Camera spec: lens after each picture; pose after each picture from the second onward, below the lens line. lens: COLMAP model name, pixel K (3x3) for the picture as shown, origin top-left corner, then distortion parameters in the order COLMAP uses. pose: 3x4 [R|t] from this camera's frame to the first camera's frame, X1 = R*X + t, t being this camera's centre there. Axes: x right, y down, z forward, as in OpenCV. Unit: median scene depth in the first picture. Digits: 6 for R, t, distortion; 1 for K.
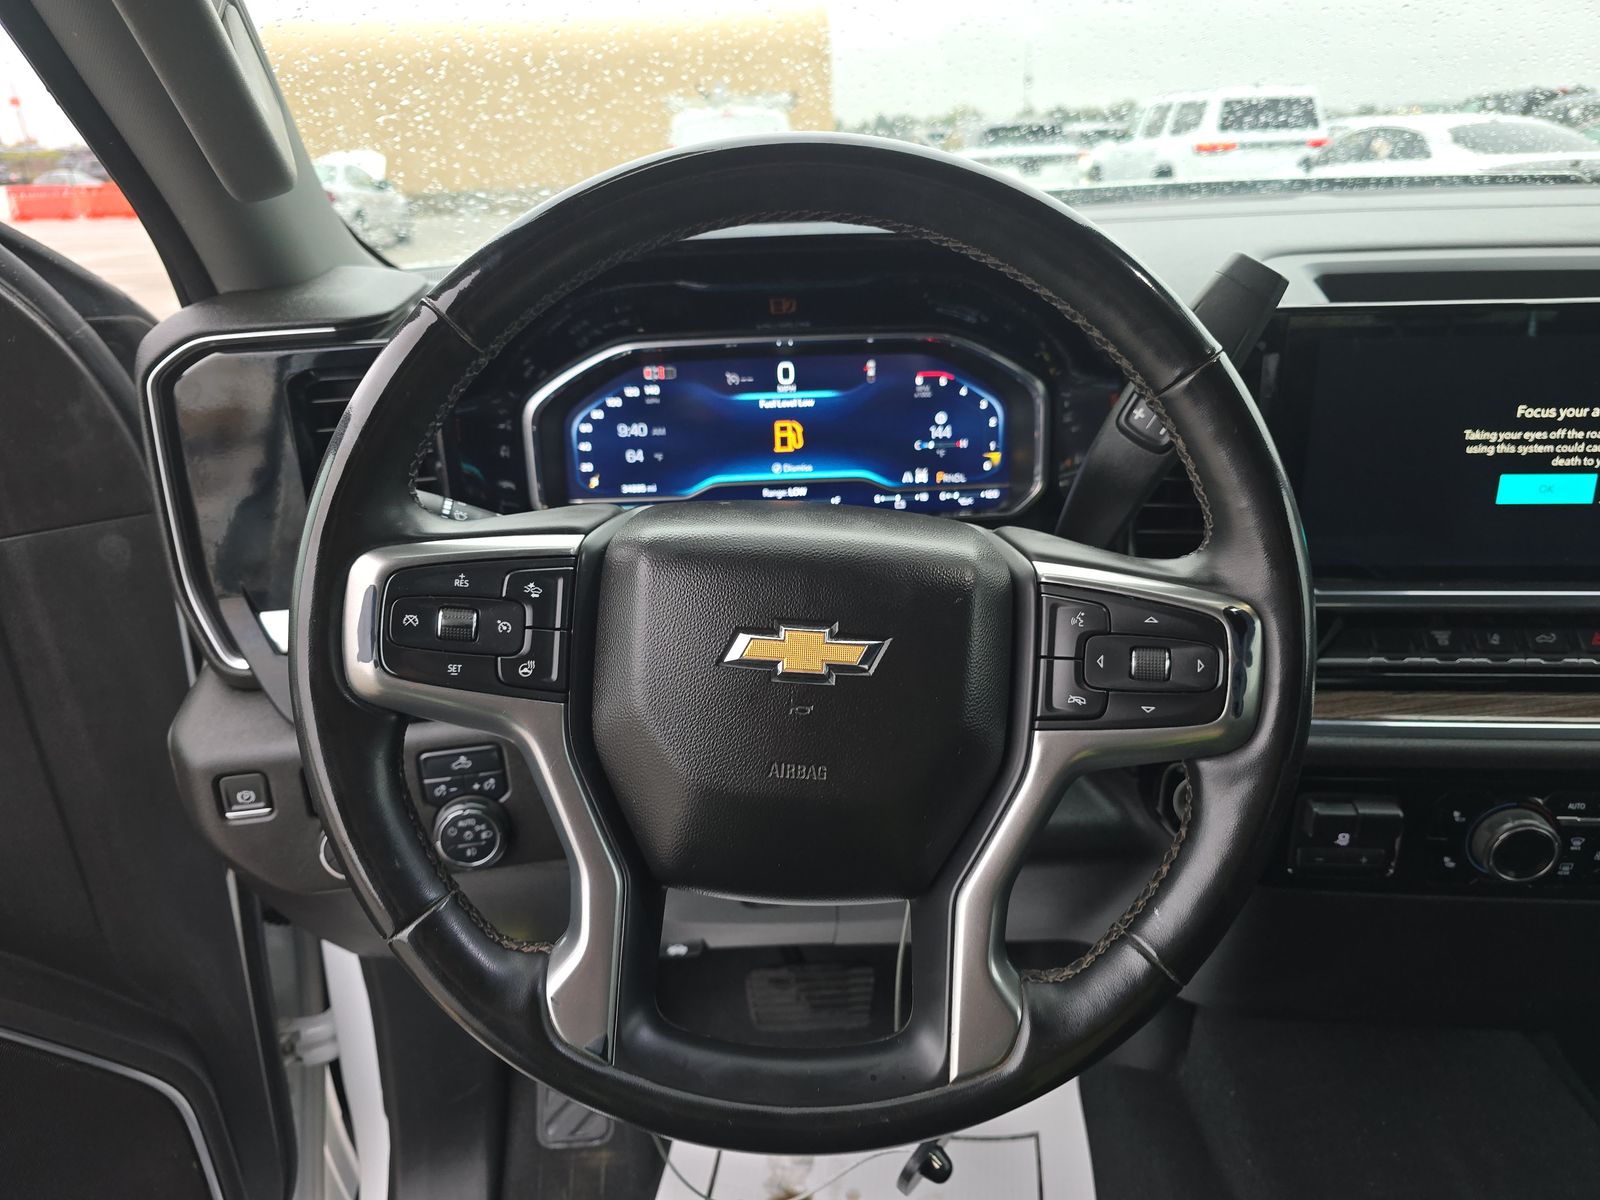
lens RADIAL K [[1092.9, 0, 800.0], [0, 1092.9, 600.0], [0, 0, 1]] dist [0.040891, -0.041618]
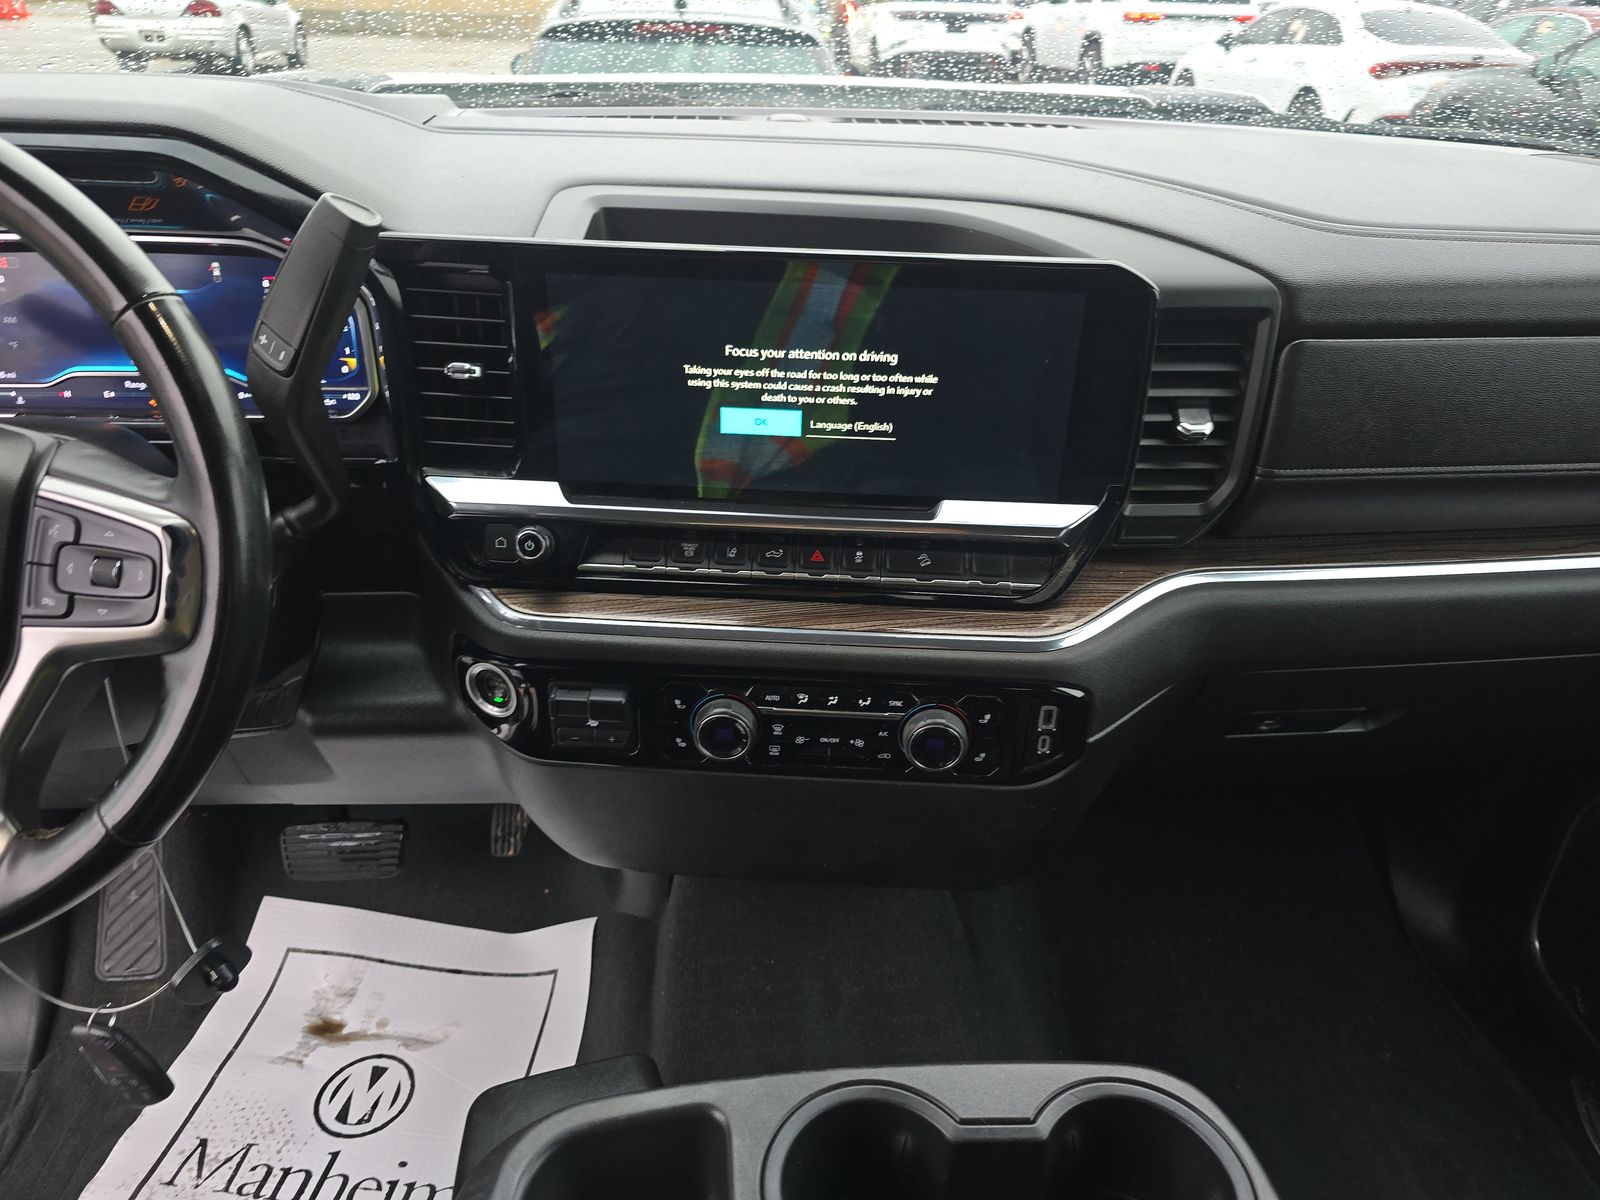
lens RADIAL K [[1077.5, 0, 800.0], [0, 1077.5, 600.0], [0, 0, 1]] dist [0.091284, -0.094871]
pose [[0.997512, 0.032357, 0.062626, 0.573178], [-0.039578, 0.992257, 0.117731, -0.044888], [-0.058331, -0.119917, 0.991069, -0.103850]]
